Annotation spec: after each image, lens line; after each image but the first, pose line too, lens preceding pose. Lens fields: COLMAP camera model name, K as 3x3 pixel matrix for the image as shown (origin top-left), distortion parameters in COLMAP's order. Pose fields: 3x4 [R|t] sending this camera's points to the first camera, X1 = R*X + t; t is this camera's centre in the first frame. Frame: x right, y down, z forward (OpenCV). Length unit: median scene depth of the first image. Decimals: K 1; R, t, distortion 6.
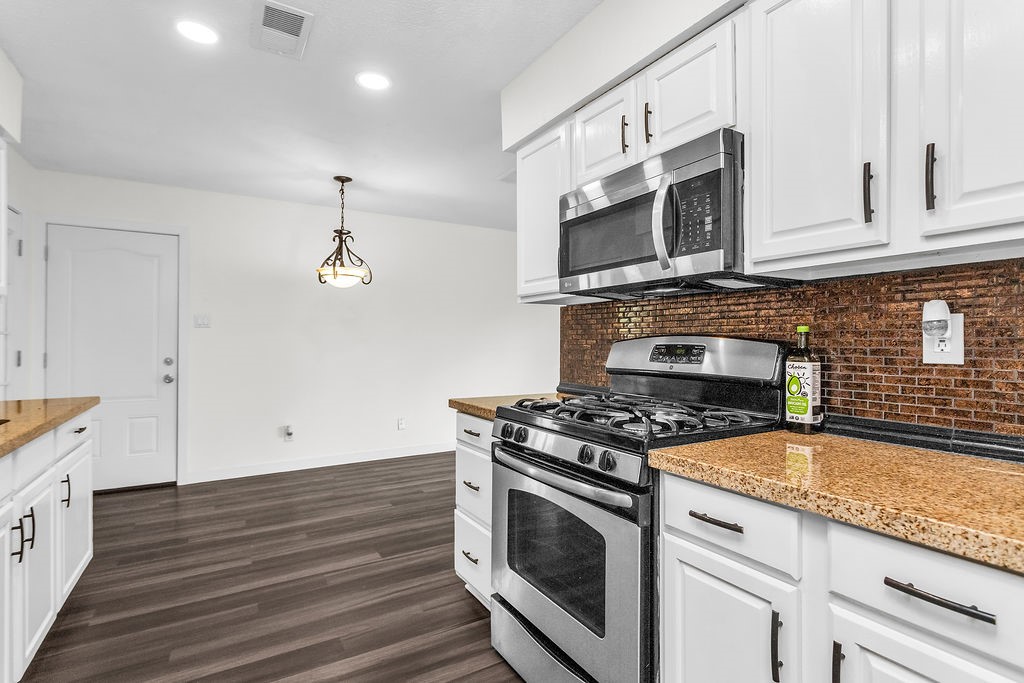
lens RADIAL K [[497.7, 0, 507.1], [0, 497.7, 336.4], [0, 0, 1]] dist [-0.000916, 0.000921]
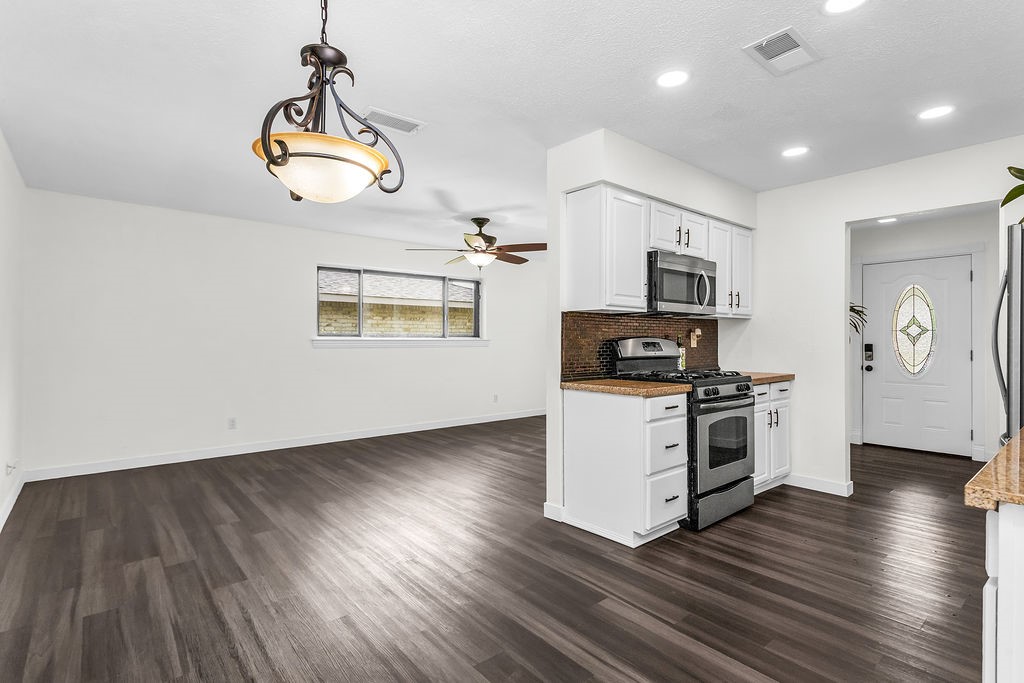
lens RADIAL K [[497.7, 0, 510.9], [0, 497.7, 340.1], [0, 0, 1]] dist [-0.000916, 0.000921]
pose [[-0.173462, -0.002730, 0.984837, -1.464952], [-0.011687, 0.999931, 0.000713, 0.014190], [-0.984771, -0.011386, -0.173482, 1.831867]]
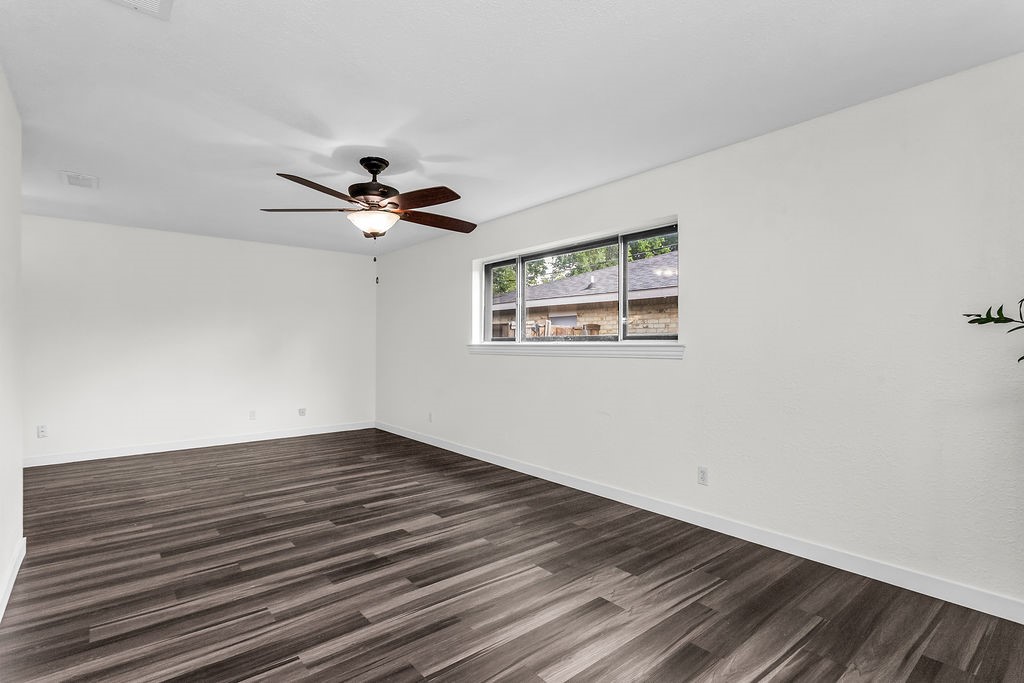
lens RADIAL K [[497.7, 0, 515.5], [0, 497.7, 345.9], [0, 0, 1]] dist [-0.000916, 0.000921]
pose [[0.982639, -0.004705, 0.185469, 1.365211], [0.001985, 0.999888, 0.014851, -0.009140], [-0.185518, -0.014225, 0.982538, -0.288842]]
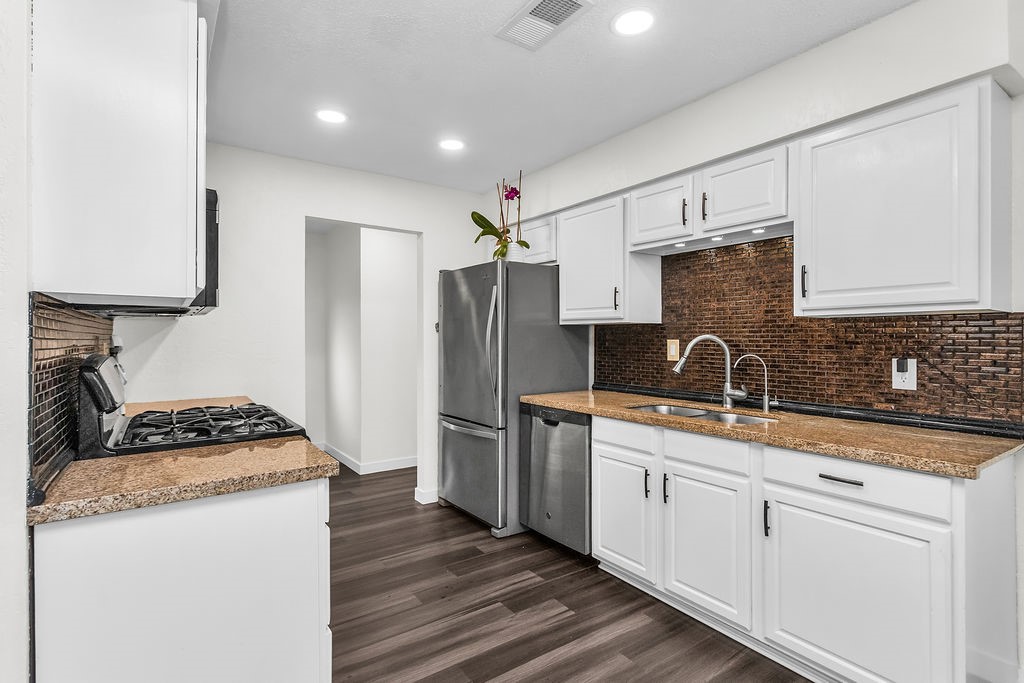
lens RADIAL K [[497.7, 0, 508.9], [0, 497.7, 334.4], [0, 0, 1]] dist [-0.000916, 0.000921]
pose [[-0.997017, 0.000207, -0.077184, -0.334267], [0.001494, 0.999861, -0.016613, -0.026108], [0.077170, -0.016679, -0.996878, 1.967352]]
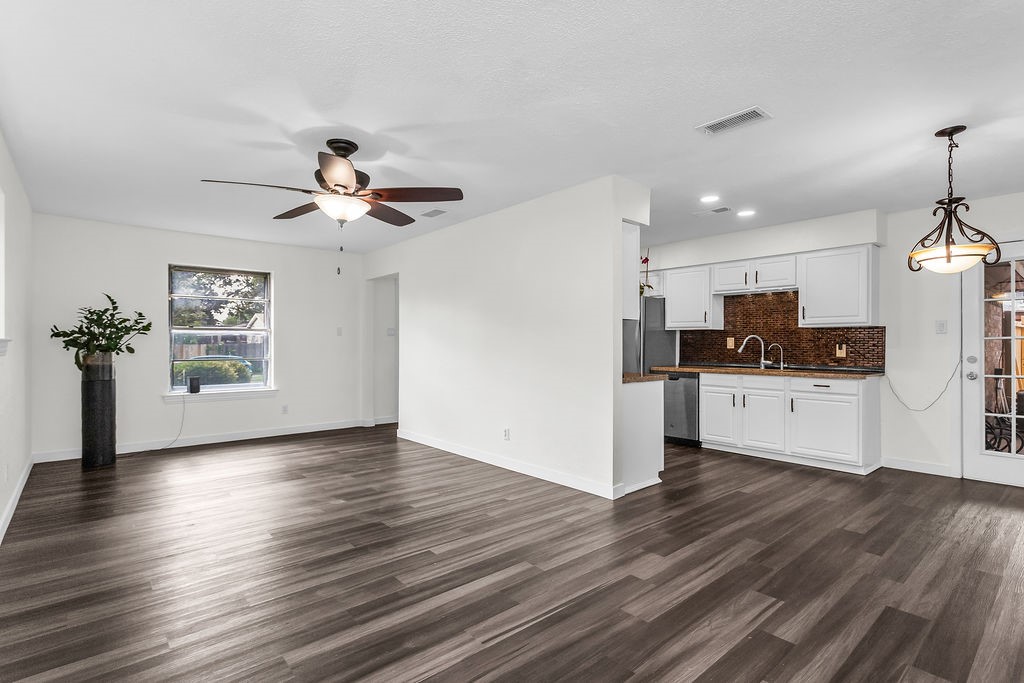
lens RADIAL K [[497.7, 0, 503.7], [0, 497.7, 343.6], [0, 0, 1]] dist [-0.000916, 0.000921]
pose [[-0.983426, -0.005617, -0.181221, 0.974432], [-0.003419, 0.999917, -0.012438, 0.043336], [0.181275, -0.011613, -0.983364, 3.237781]]
